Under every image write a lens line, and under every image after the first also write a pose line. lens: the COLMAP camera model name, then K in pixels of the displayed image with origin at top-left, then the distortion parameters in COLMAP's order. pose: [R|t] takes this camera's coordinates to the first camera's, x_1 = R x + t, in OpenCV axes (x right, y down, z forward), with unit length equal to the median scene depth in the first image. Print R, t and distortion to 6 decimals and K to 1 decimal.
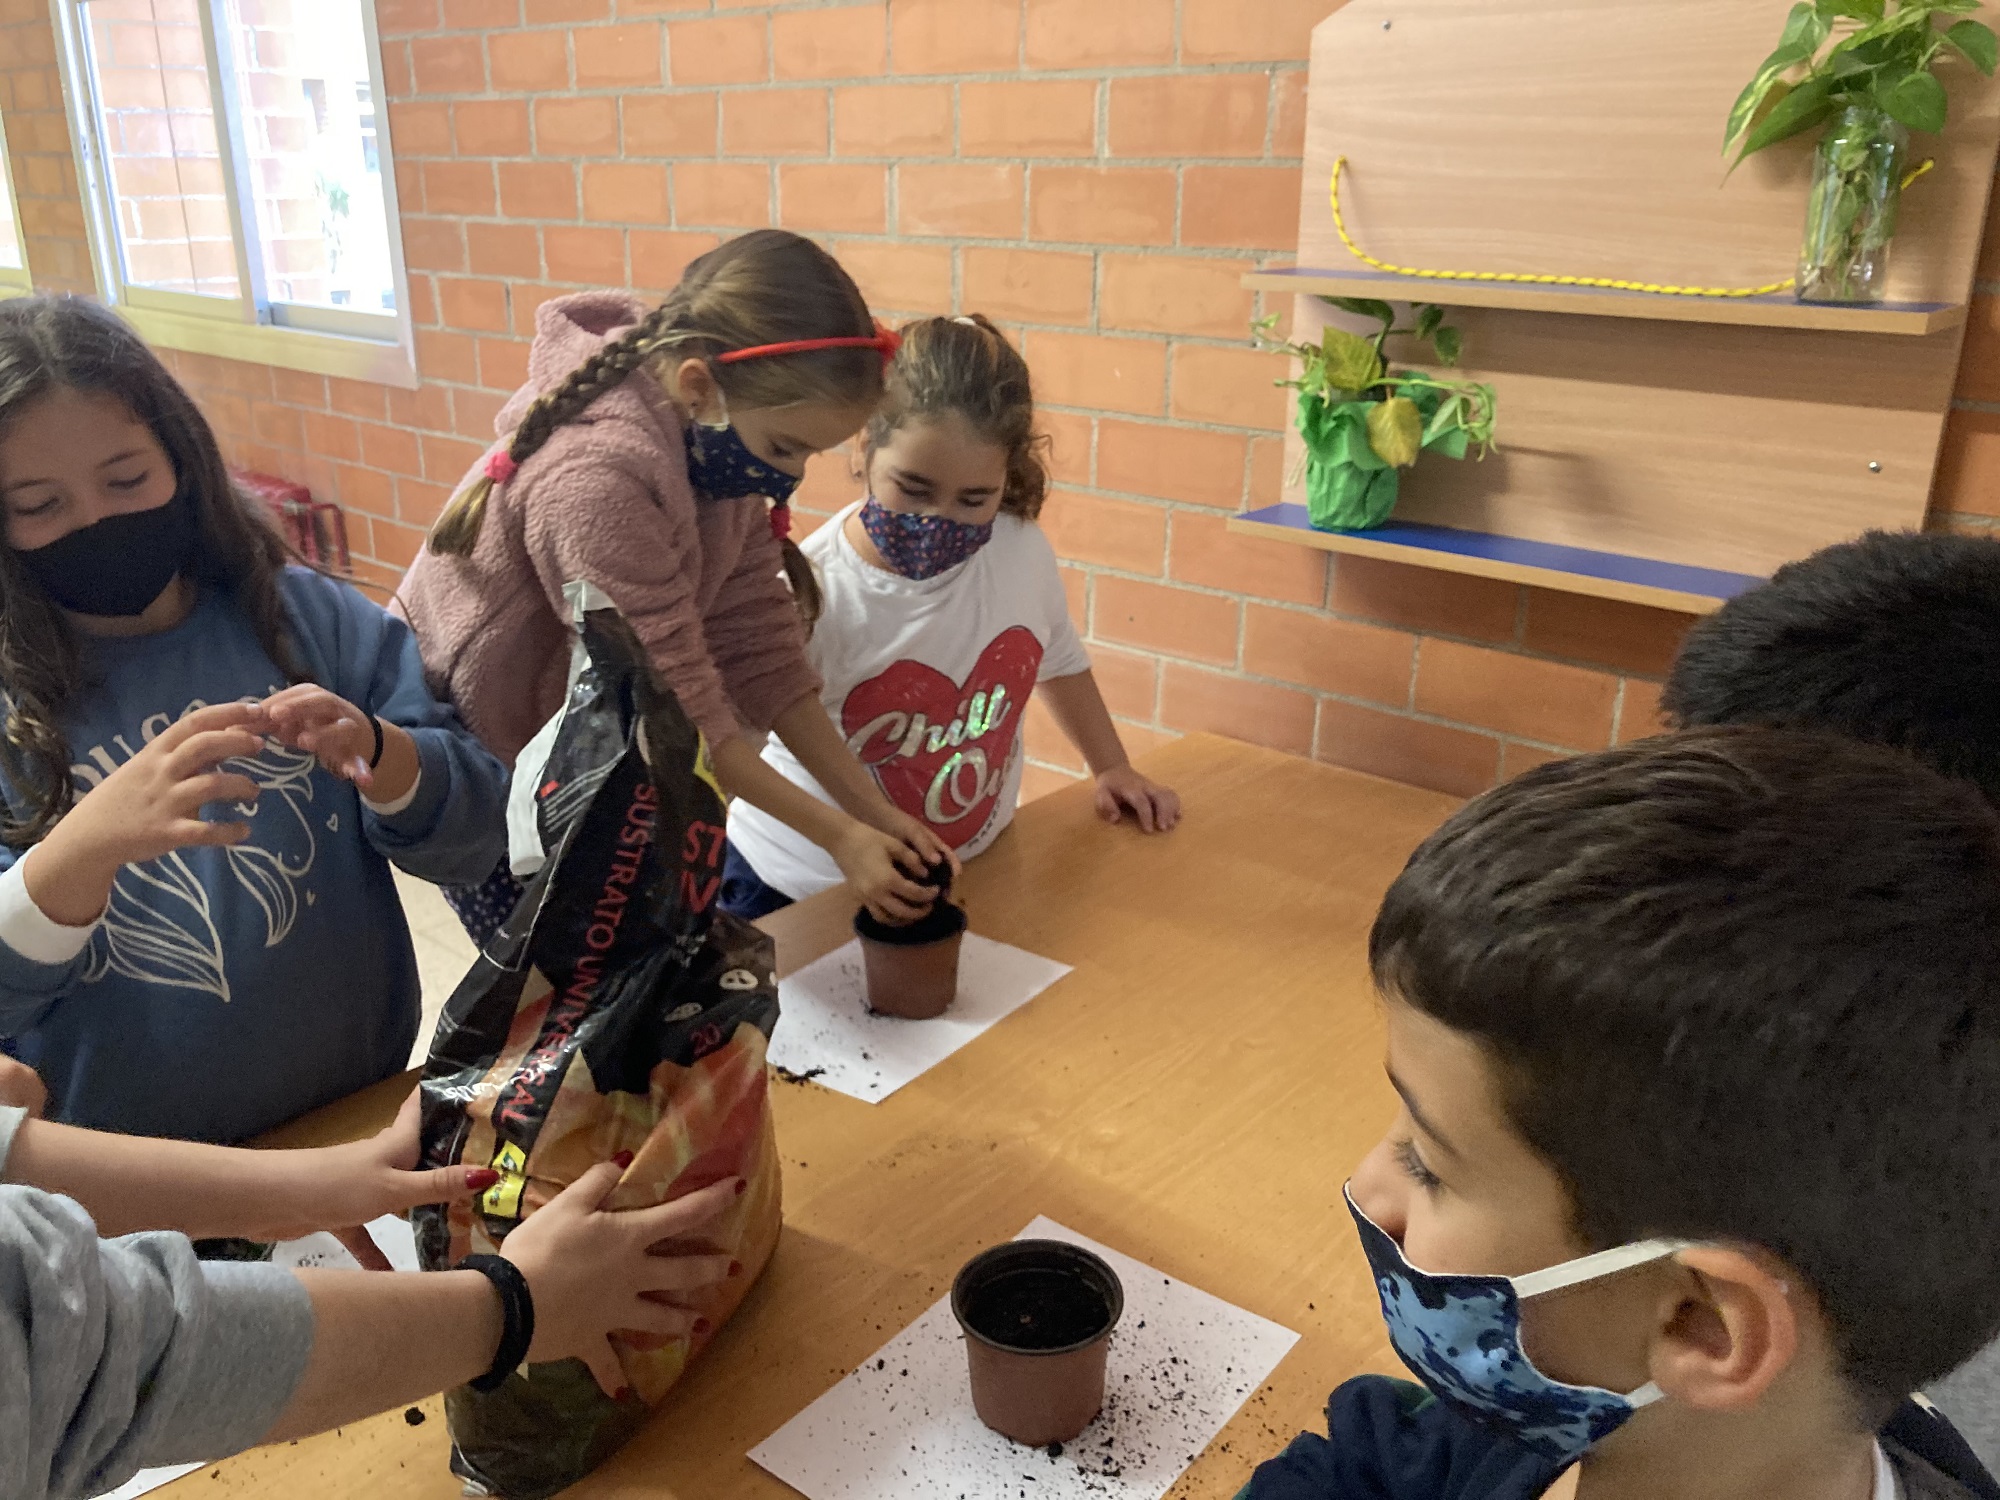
lens RADIAL K [[1642.9, 0, 999.3], [0, 1642.9, 756.9], [0, 0, 1]] dist [0.017507, -0.000598]
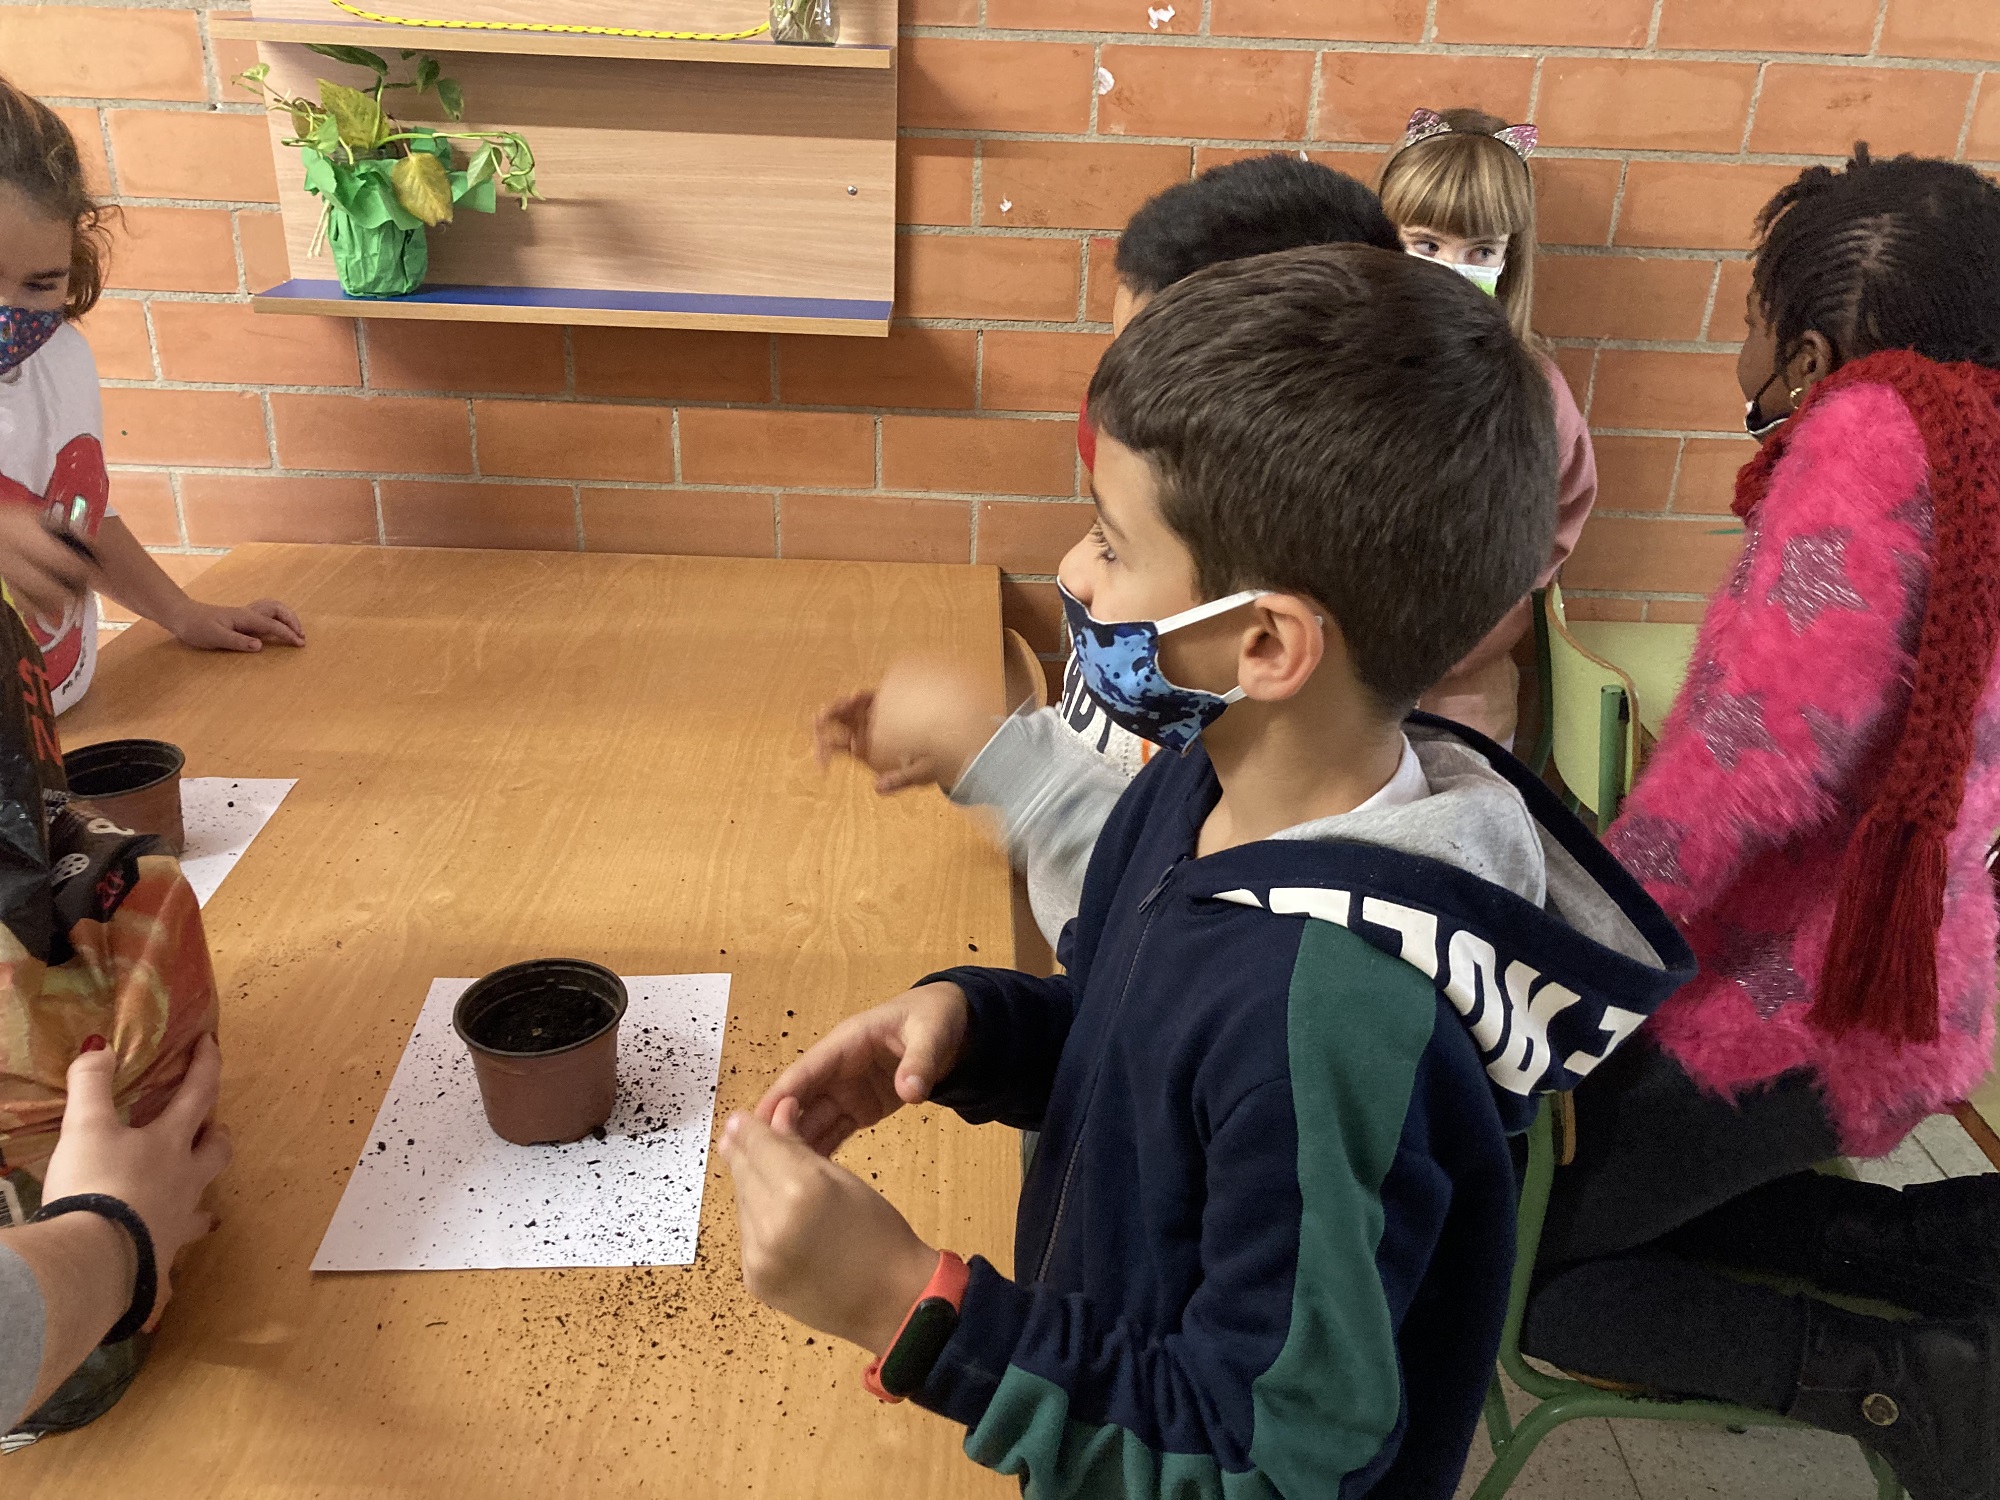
lens RADIAL K [[1642.9, 0, 999.3], [0, 1642.9, 746.0], [0, 0, 1]] dist [0.017507, -0.000598]
pose [[0.753003, -0.263743, 0.602849, -0.187085], [0.198654, 0.964529, 0.173842, 0.022896], [-0.627315, -0.011145, 0.778686, 0.002704]]
